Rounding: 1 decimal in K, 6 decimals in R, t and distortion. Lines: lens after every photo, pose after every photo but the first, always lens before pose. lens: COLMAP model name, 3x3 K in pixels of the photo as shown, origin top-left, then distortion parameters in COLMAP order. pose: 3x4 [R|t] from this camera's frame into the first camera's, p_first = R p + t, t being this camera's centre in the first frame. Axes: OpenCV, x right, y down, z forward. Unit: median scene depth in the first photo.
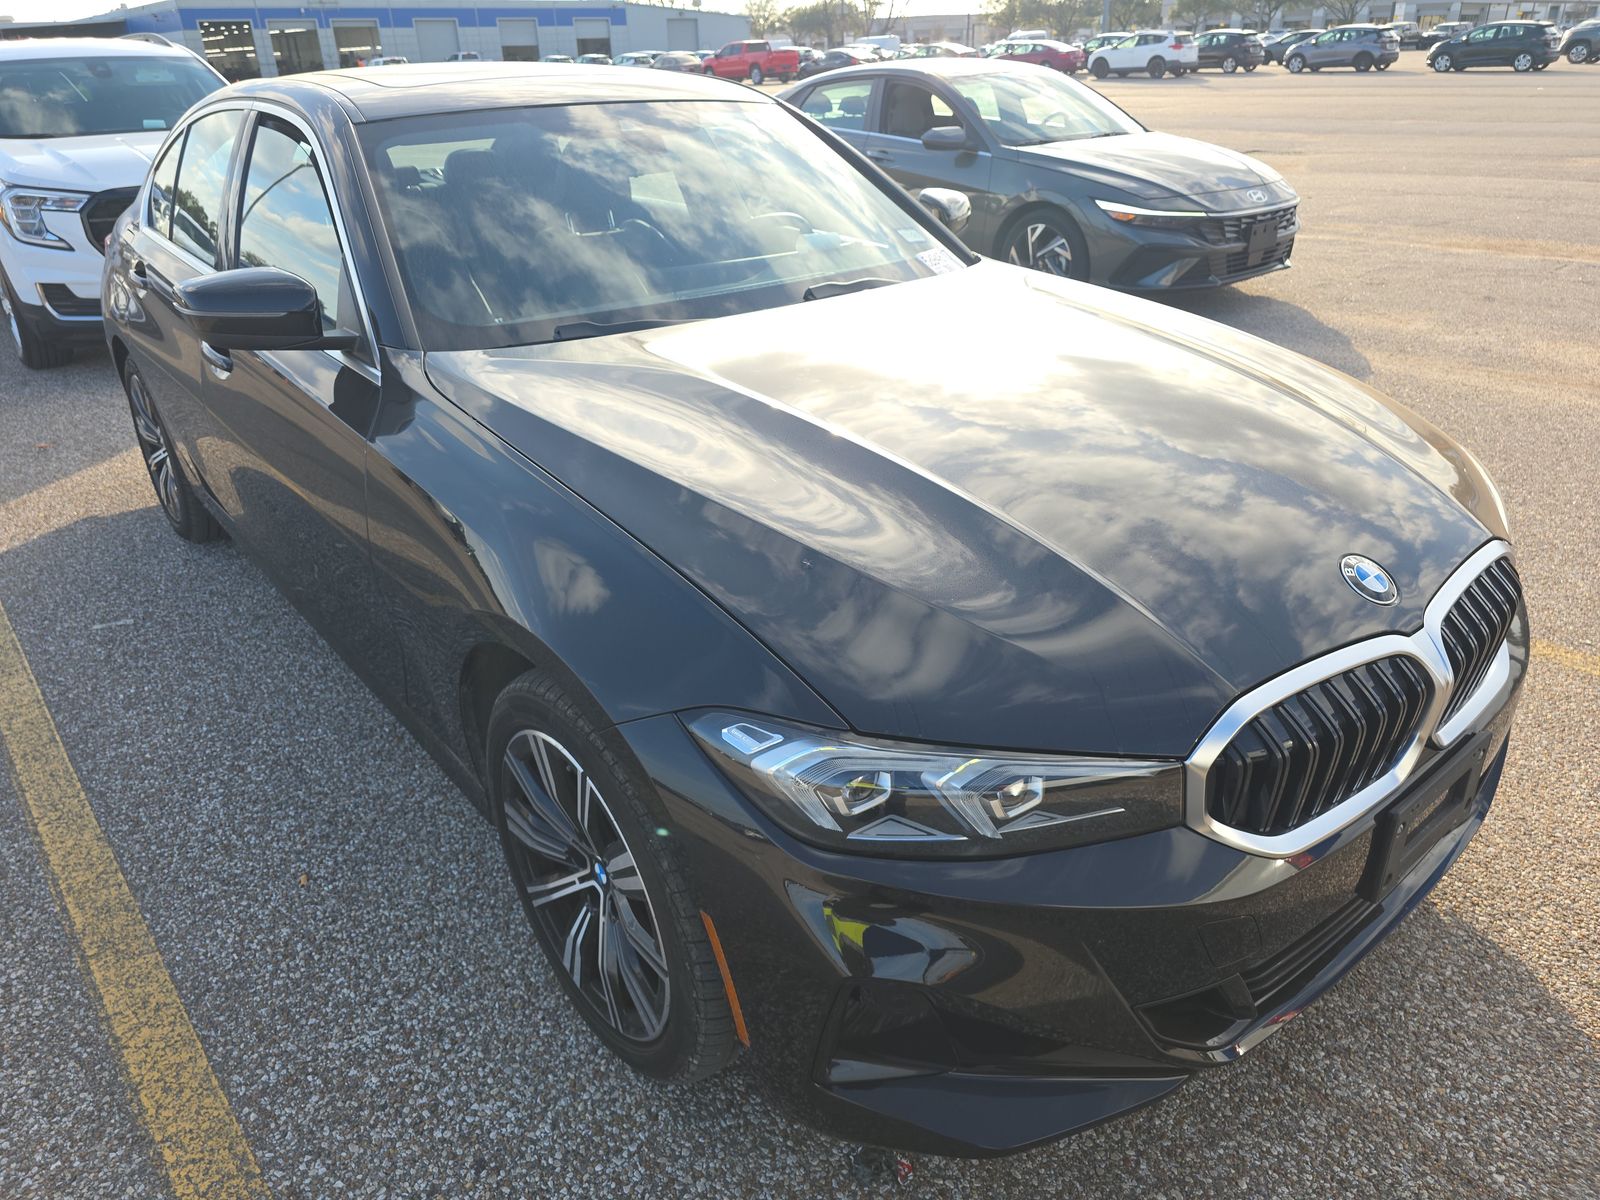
lens RADIAL K [[1133.9, 0, 797.6], [0, 1133.9, 585.8], [0, 0, 1]] dist [0.049645, -0.052779]
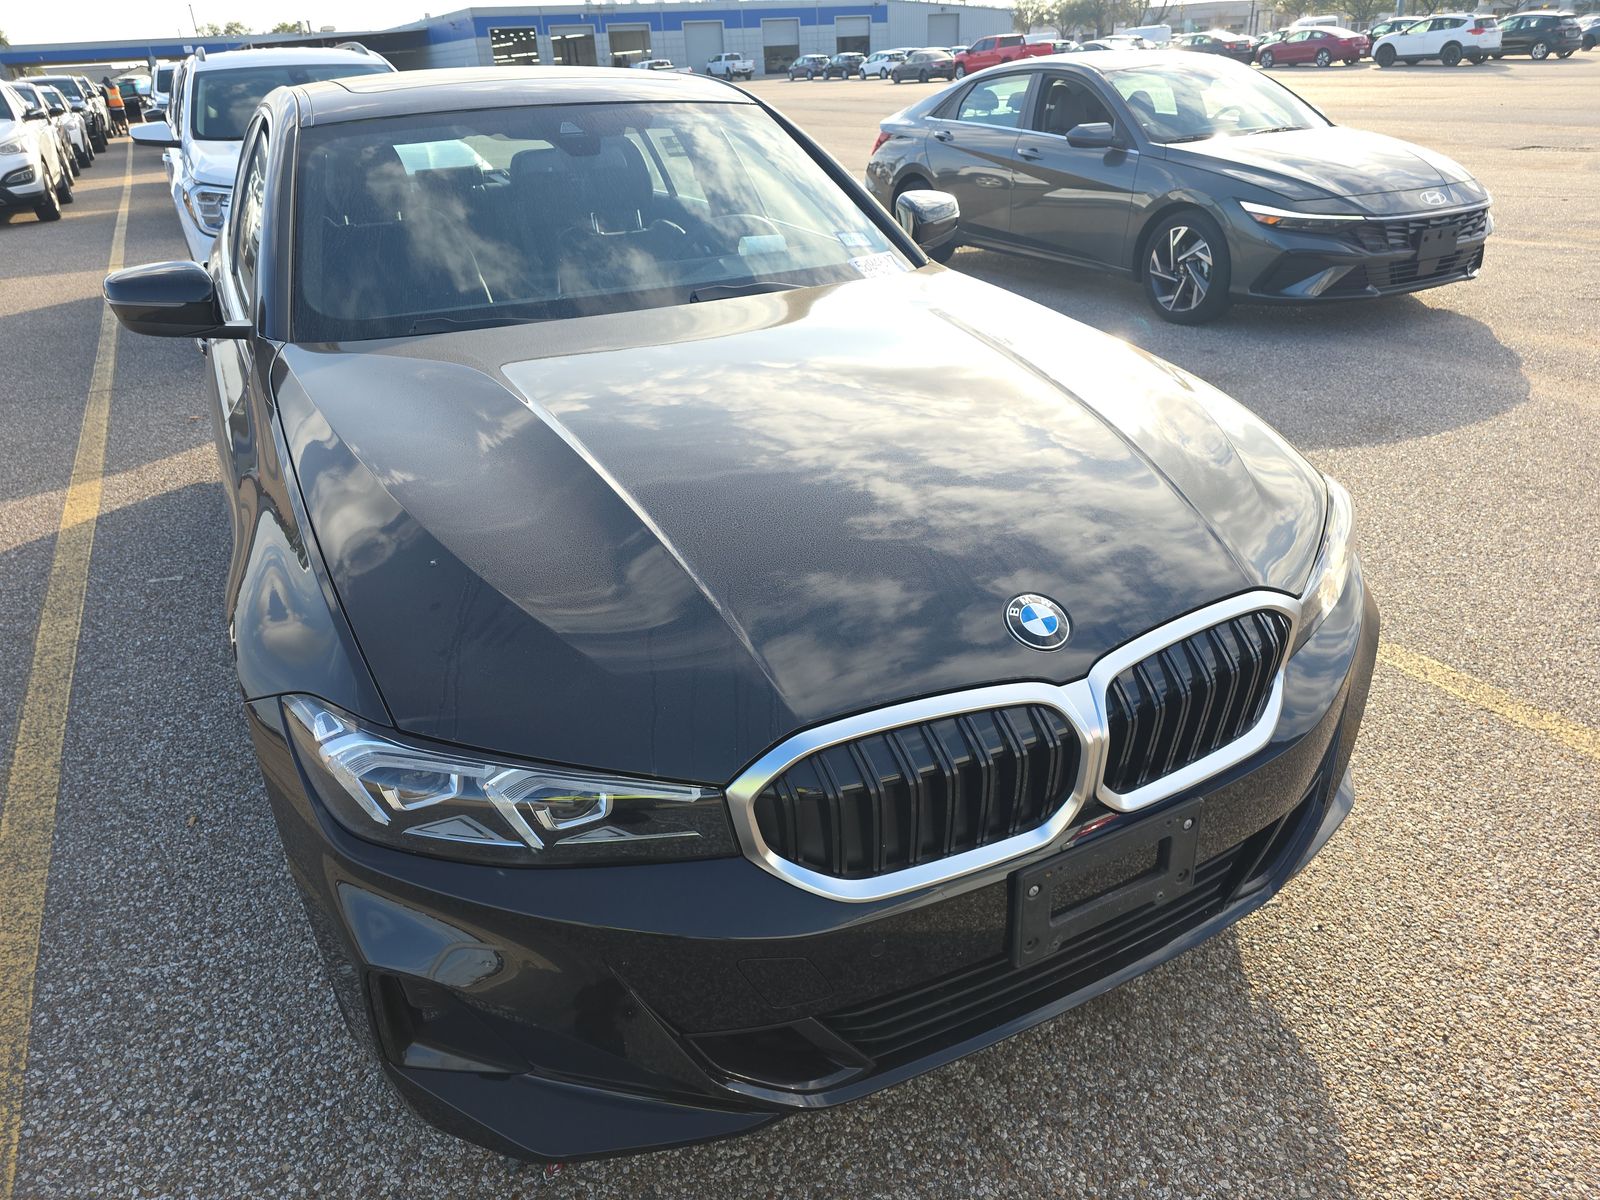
lens RADIAL K [[1132.3, 0, 794.0], [0, 1132.3, 608.8], [0, 0, 1]] dist [0.047794, -0.050289]
pose [[0.977441, 0.075963, -0.197077, 0.124341], [-0.072089, 0.997039, 0.026770, -0.006653], [0.198527, -0.011959, 0.980022, 0.014745]]
